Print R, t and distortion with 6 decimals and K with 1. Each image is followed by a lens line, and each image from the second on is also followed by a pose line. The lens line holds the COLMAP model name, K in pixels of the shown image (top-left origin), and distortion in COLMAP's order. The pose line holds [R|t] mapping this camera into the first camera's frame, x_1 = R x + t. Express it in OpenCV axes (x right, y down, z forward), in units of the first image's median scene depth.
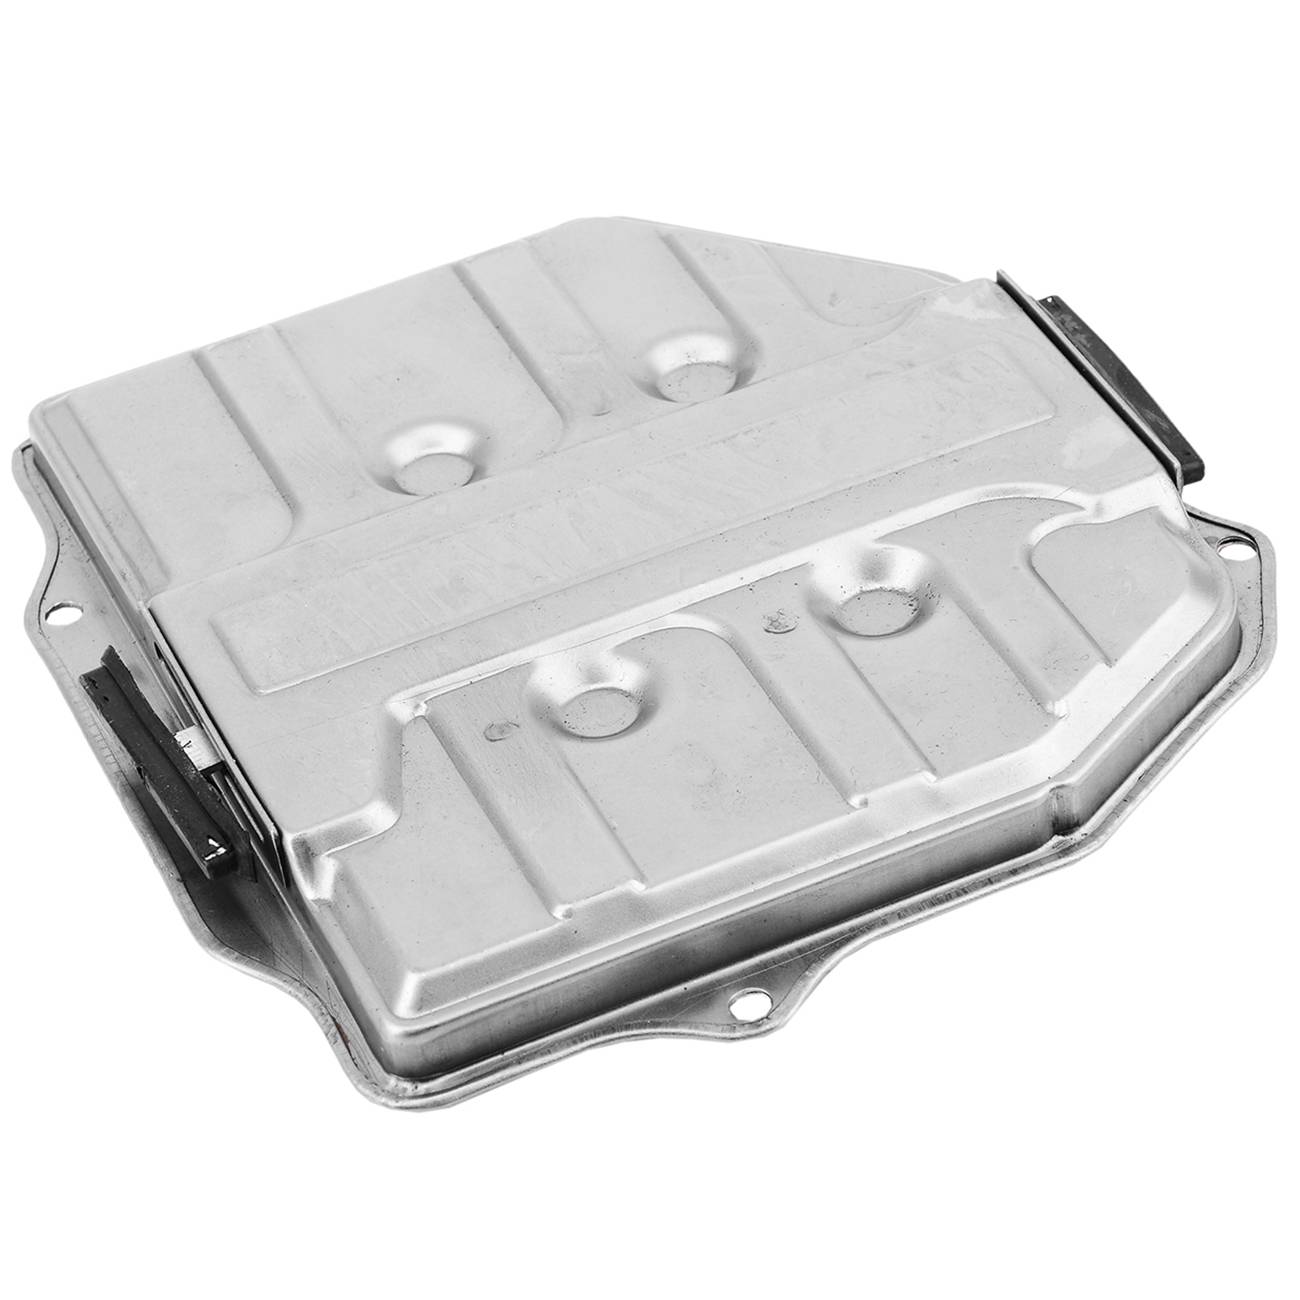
lens RADIAL K [[4614.9, 0, 650.0], [0, 4614.9, 650.0], [0, 0, 1]] dist [0.012280, -0.010043]
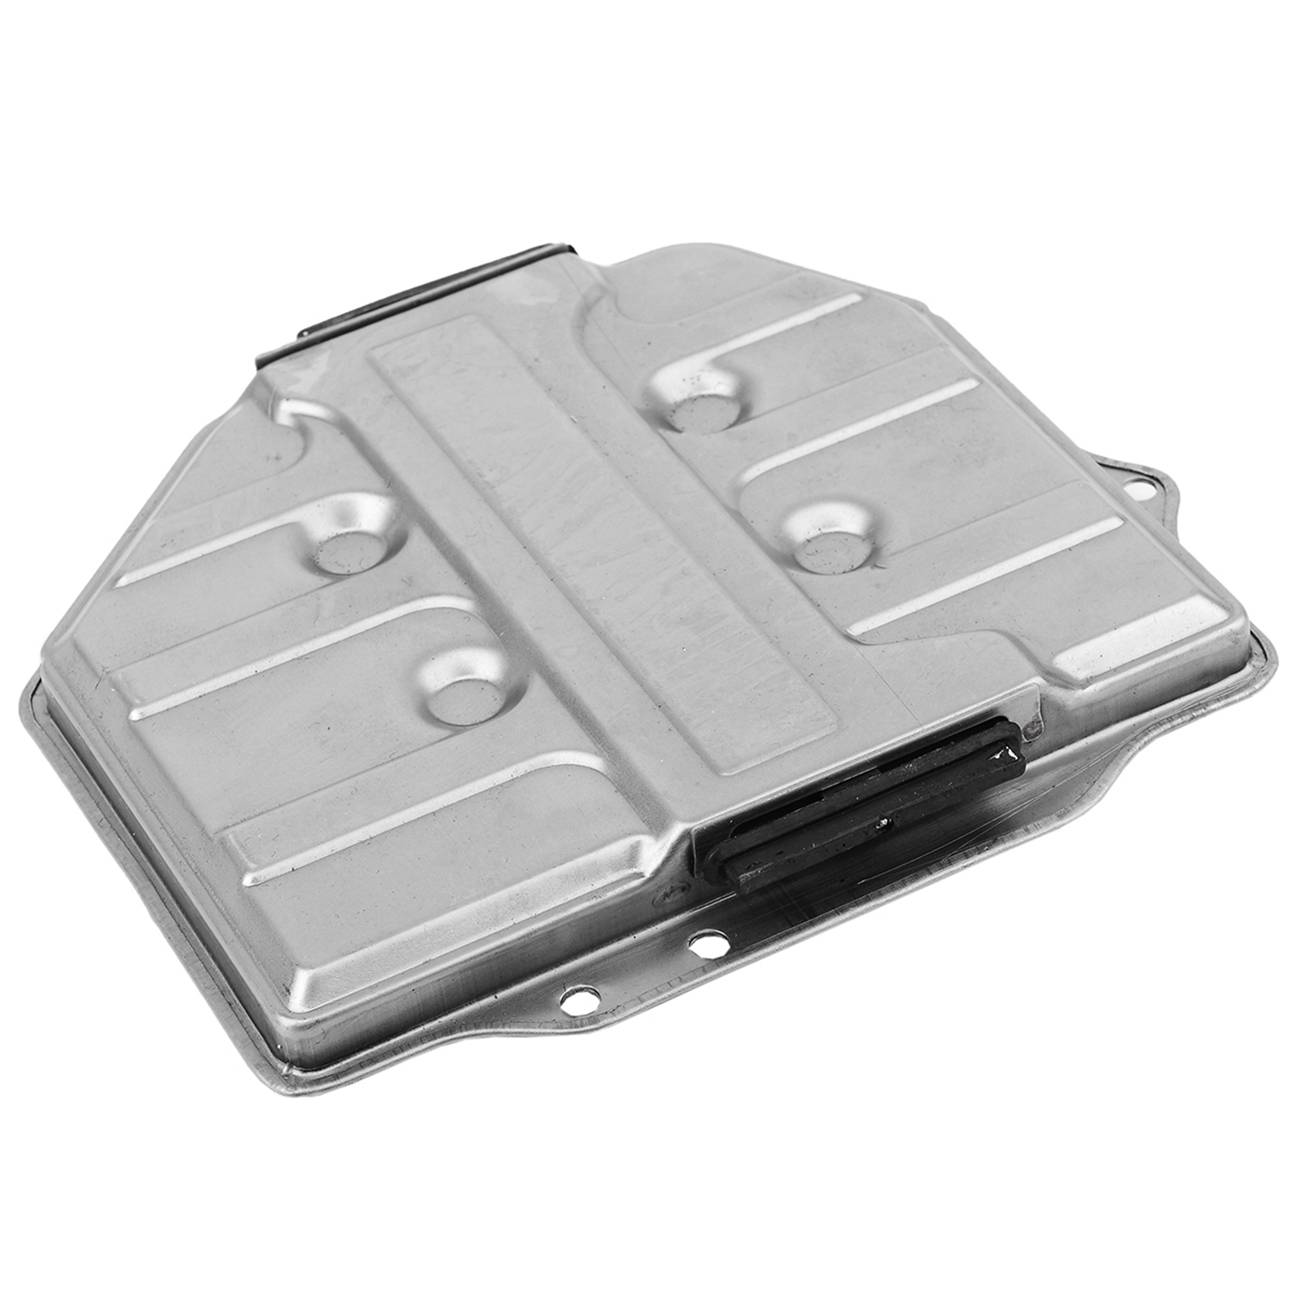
lens RADIAL K [[4614.9, 0, 650.0], [0, 4614.9, 650.0], [0, 0, 1]] dist [0.012280, -0.010043]
pose [[-0.050587, -0.557300, 0.828769, -0.918383], [0.711182, 0.562510, 0.421666, -0.461199], [-0.701185, 0.610736, 0.367886, 0.609612]]
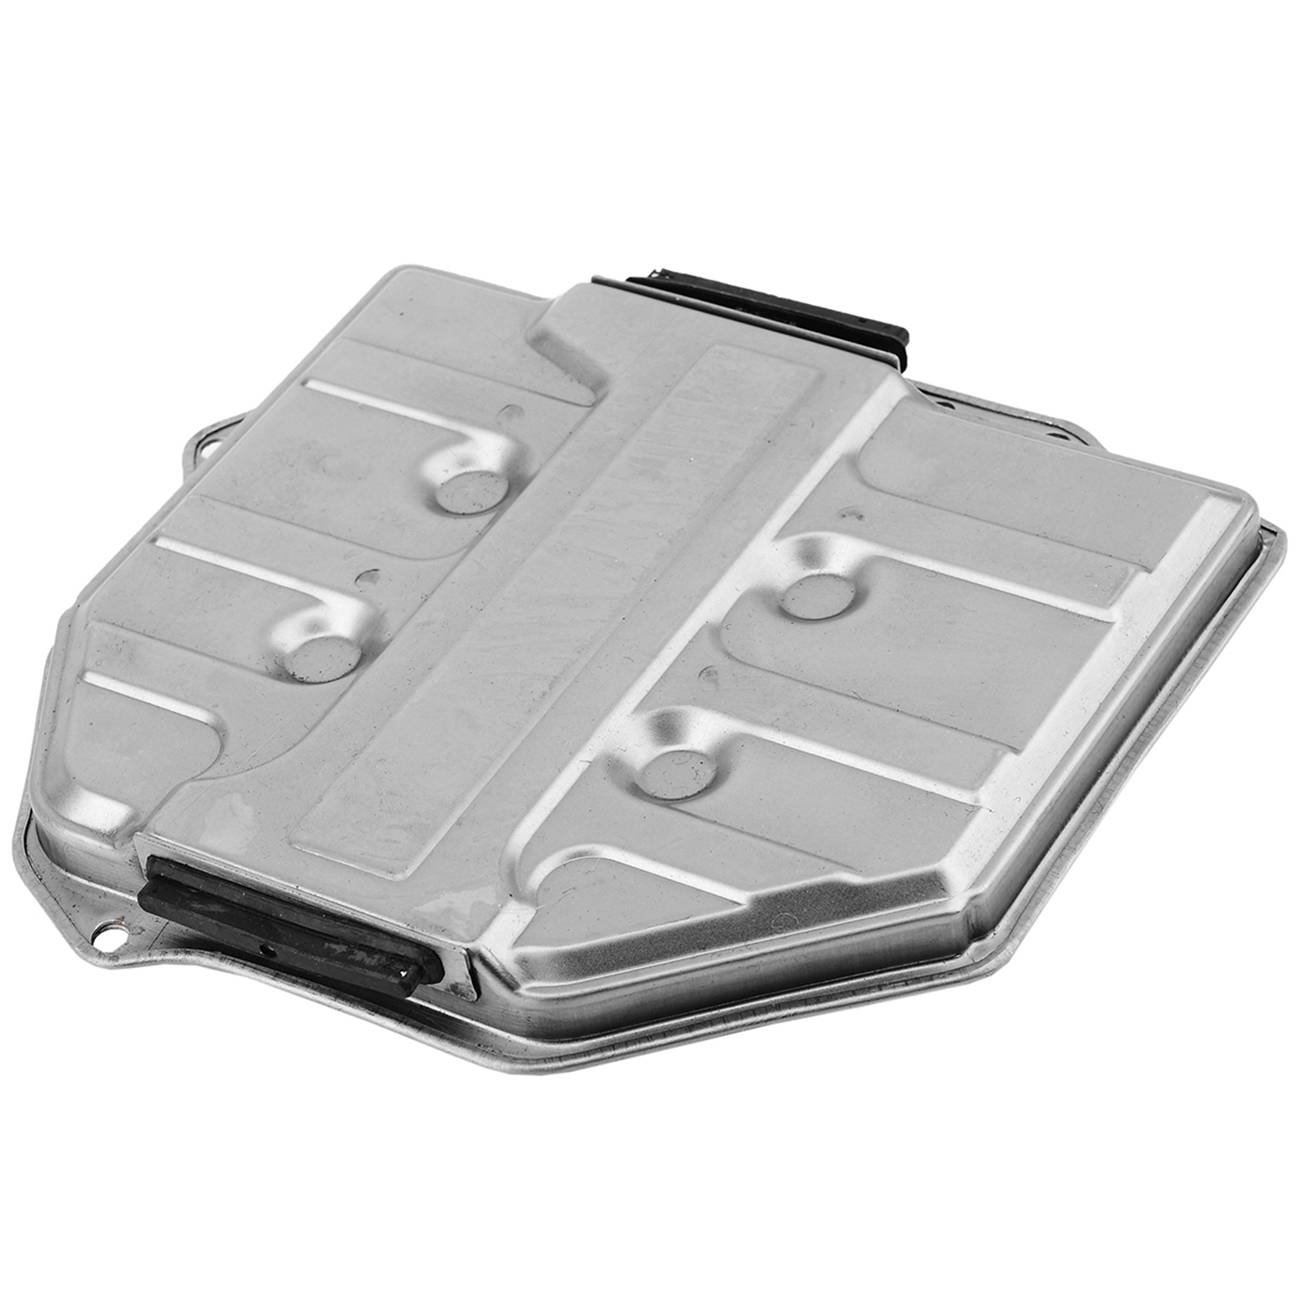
lens RADIAL K [[4614.9, 0, 650.0], [0, 4614.9, 650.0], [0, 0, 1]] dist [0.012280, -0.010043]
pose [[-0.790454, 0.531242, -0.304901, 0.310896], [-0.211823, 0.229984, 0.949862, -1.031421], [0.574729, 0.815407, -0.069262, 1.095234]]
